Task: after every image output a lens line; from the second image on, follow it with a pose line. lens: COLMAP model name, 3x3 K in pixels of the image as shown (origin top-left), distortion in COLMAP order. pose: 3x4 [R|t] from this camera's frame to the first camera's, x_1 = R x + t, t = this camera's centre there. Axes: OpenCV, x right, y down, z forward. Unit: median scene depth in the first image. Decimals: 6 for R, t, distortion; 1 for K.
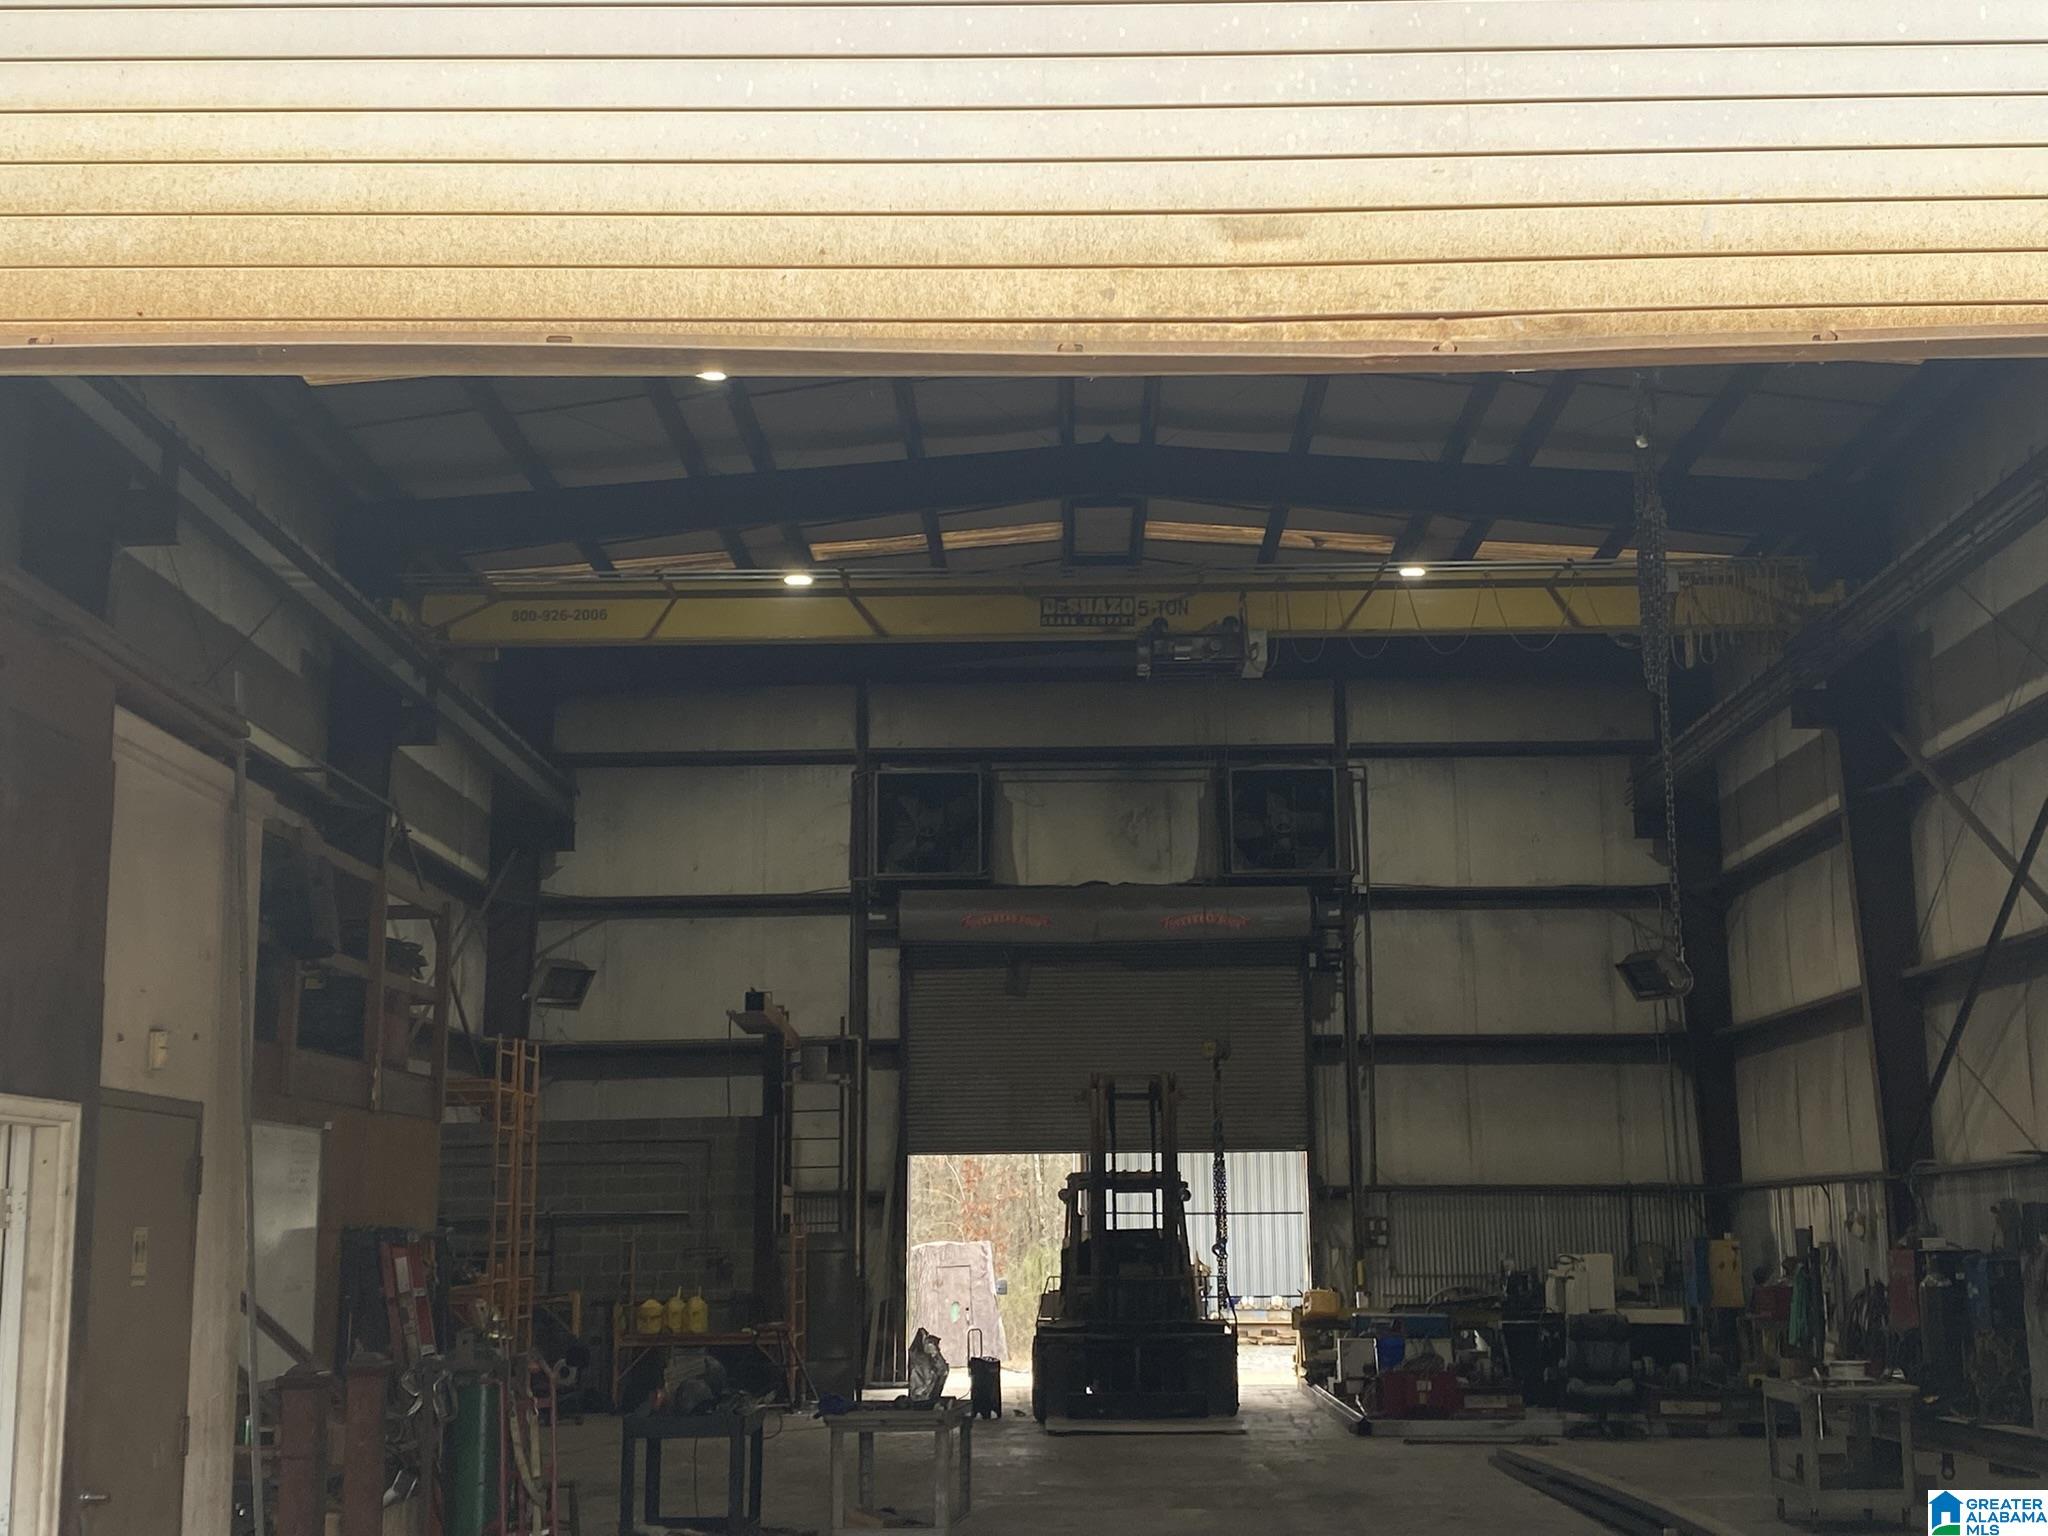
lens RADIAL K [[2727.1, 0, 1017.8], [0, 2727.1, 708.5], [0, 0, 1]] dist [0.155237, -0.023936]
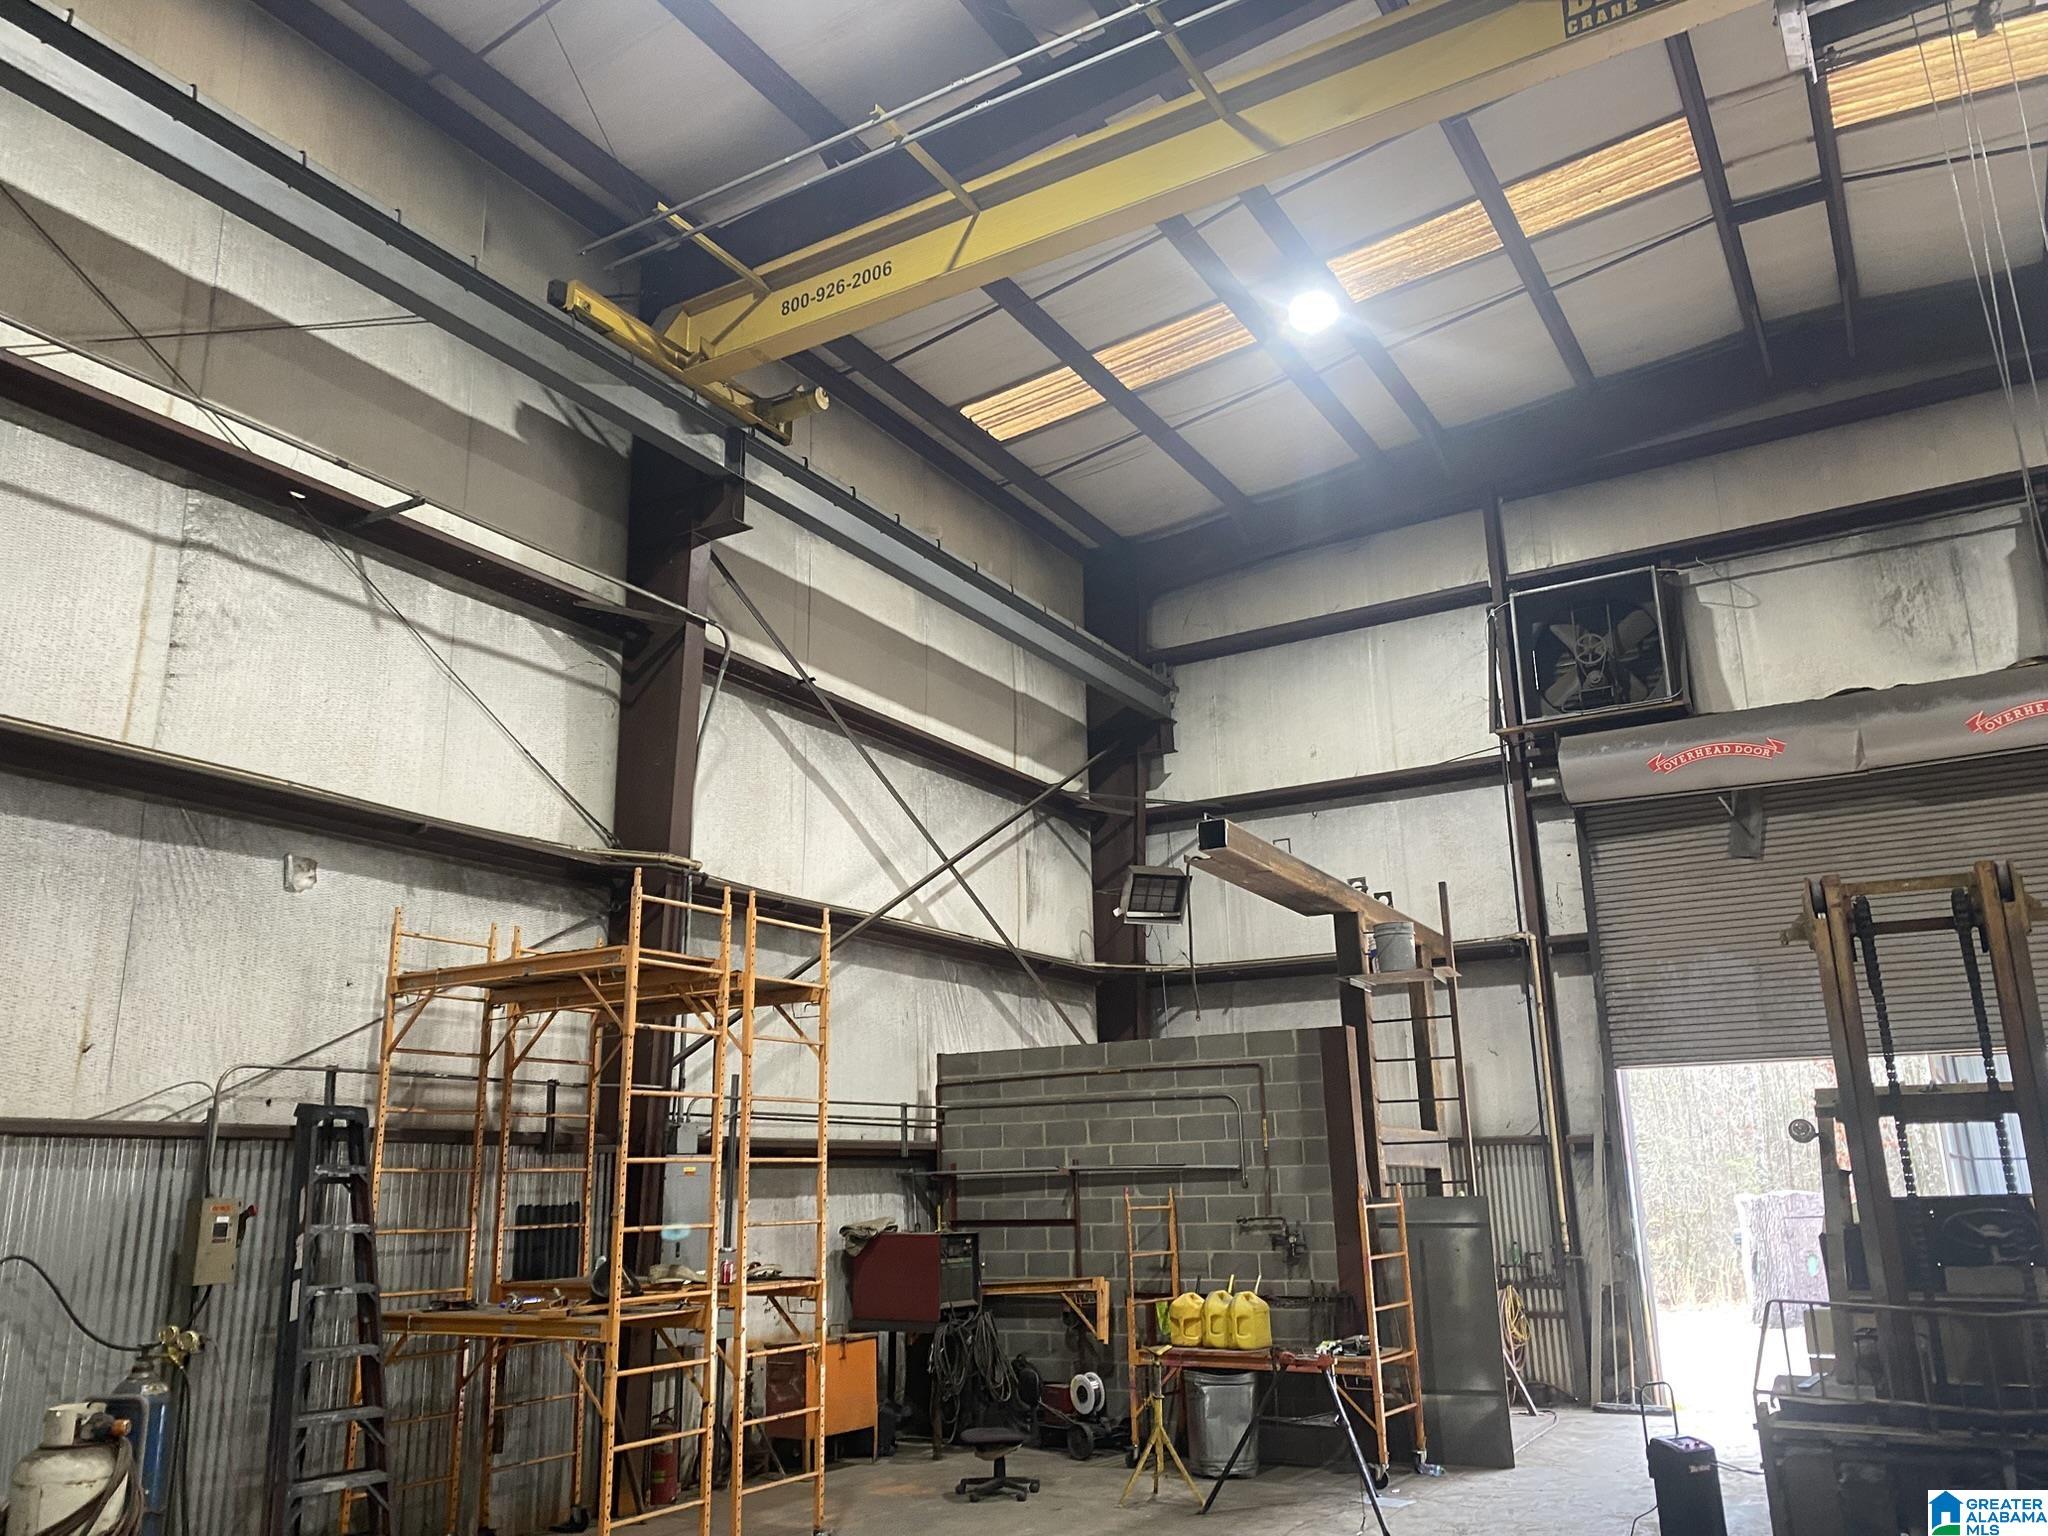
lens RADIAL K [[1553.0, 0, 1011.3], [0, 1553.0, 761.9], [0, 0, 1]] dist [0.045241, -0.044291]
pose [[0.865358, -0.138547, -0.481622, 0.033373], [0.105271, 0.989838, -0.095597, 0.099662], [0.489972, 0.032025, 0.871150, 0.548782]]
